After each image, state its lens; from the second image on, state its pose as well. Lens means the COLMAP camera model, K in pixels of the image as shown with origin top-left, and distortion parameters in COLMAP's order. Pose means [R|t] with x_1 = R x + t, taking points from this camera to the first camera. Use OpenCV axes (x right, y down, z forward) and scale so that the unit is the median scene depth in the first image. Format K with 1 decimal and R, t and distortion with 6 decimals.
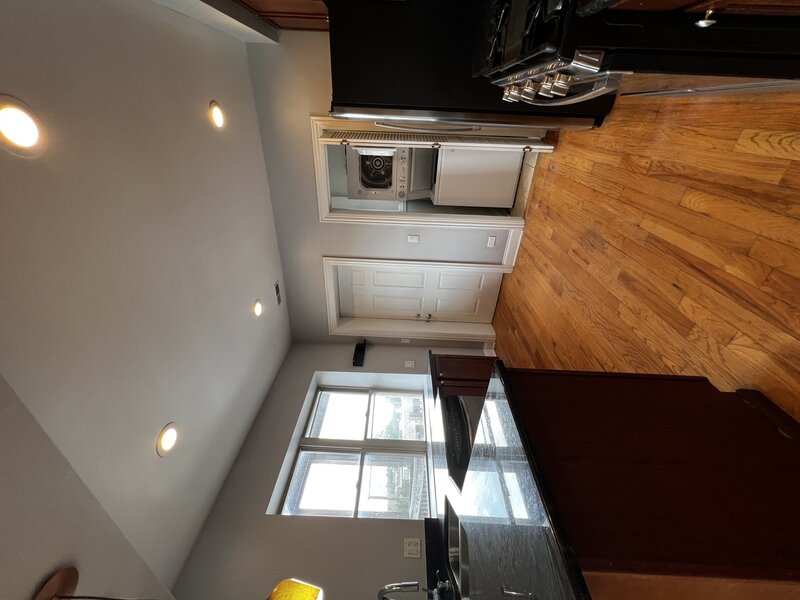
lens RADIAL K [[329.5, 0, 398.2], [0, 329.5, 294.6], [0, 0, 1]] dist [-0.005572, 0.000465]
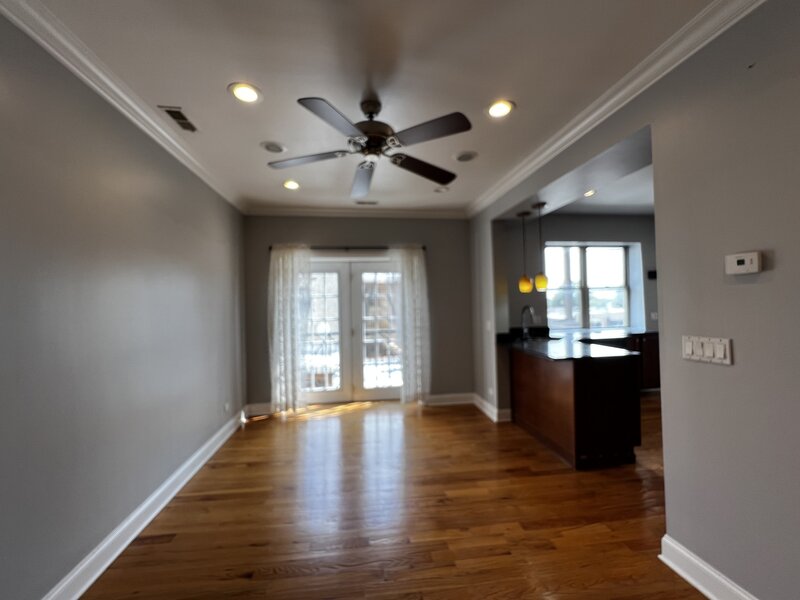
lens RADIAL K [[332.6, 0, 396.8], [0, 332.6, 298.9], [0, 0, 1]] dist [-0.005844, 0.000349]
pose [[0.051344, 0.997241, -0.053613, -0.019303], [-0.607606, 0.073798, 0.790802, -0.302277], [0.792577, -0.008028, 0.609719, -0.843733]]
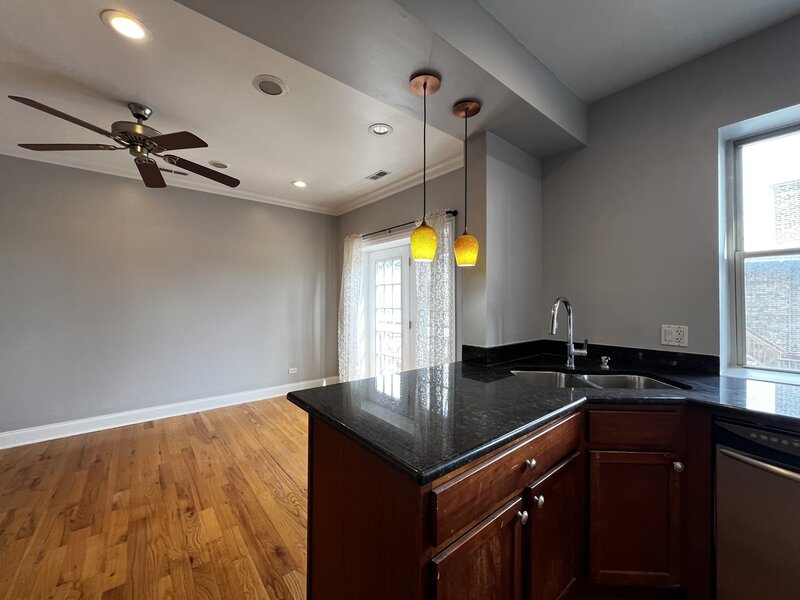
lens RADIAL K [[325.2, 0, 398.7], [0, 325.2, 299.0], [0, 0, 1]] dist [-0.002976, -0.000062]
pose [[-0.013859, 0.999062, -0.041015, -0.002531], [0.357903, 0.043258, 0.932756, -0.194187], [0.933656, -0.001752, -0.358167, 0.597218]]
